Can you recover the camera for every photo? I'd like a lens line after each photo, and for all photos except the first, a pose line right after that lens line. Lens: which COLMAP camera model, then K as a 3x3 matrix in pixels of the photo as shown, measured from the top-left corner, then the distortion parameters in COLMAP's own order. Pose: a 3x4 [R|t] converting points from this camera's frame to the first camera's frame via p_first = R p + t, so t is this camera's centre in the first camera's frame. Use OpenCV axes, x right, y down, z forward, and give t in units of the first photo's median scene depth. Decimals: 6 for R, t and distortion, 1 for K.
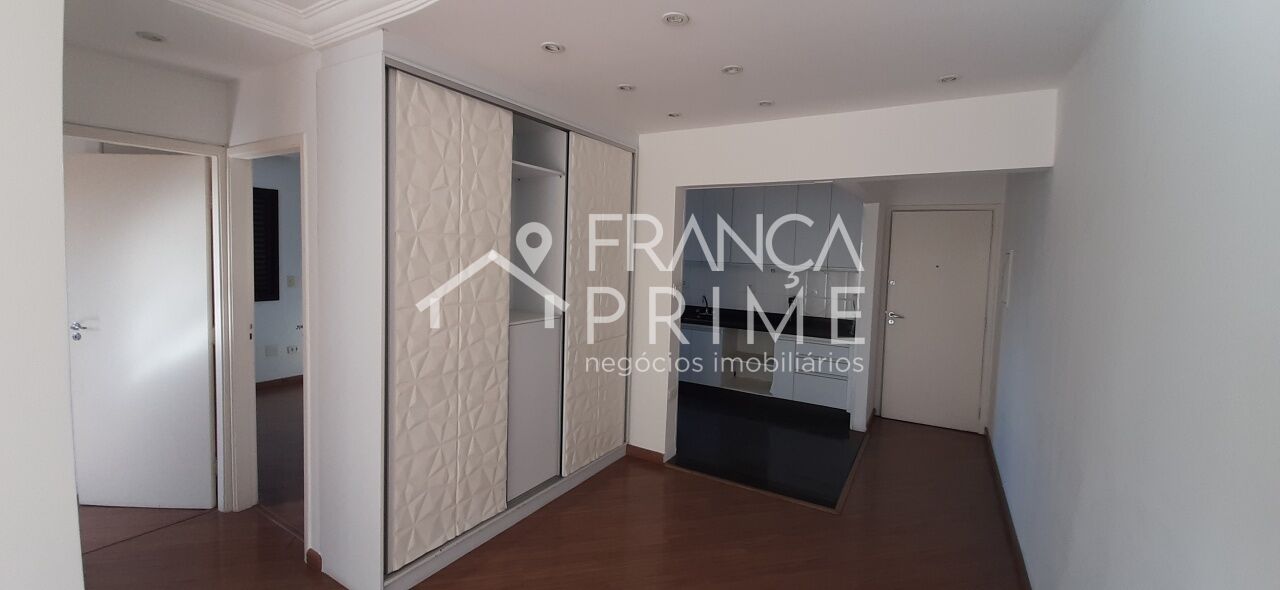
lens RADIAL K [[502.9, 0, 632.2], [0, 502.9, 284.5], [0, 0, 1]] dist [0.025396, -0.015616]
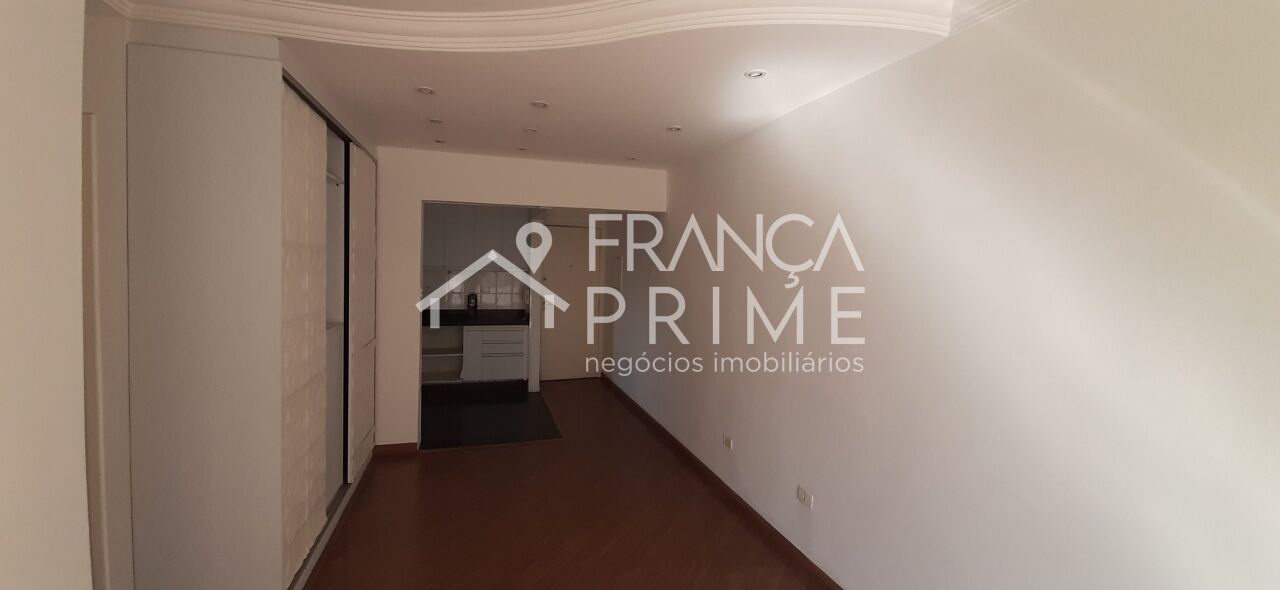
lens RADIAL K [[502.9, 0, 632.2], [0, 502.9, 284.5], [0, 0, 1]] dist [0.025396, -0.015616]
pose [[0.668631, -0.050373, 0.741886, -0.438181], [0.057170, 0.998232, 0.016253, 0.002588], [-0.741394, 0.031547, 0.670329, -0.095681]]
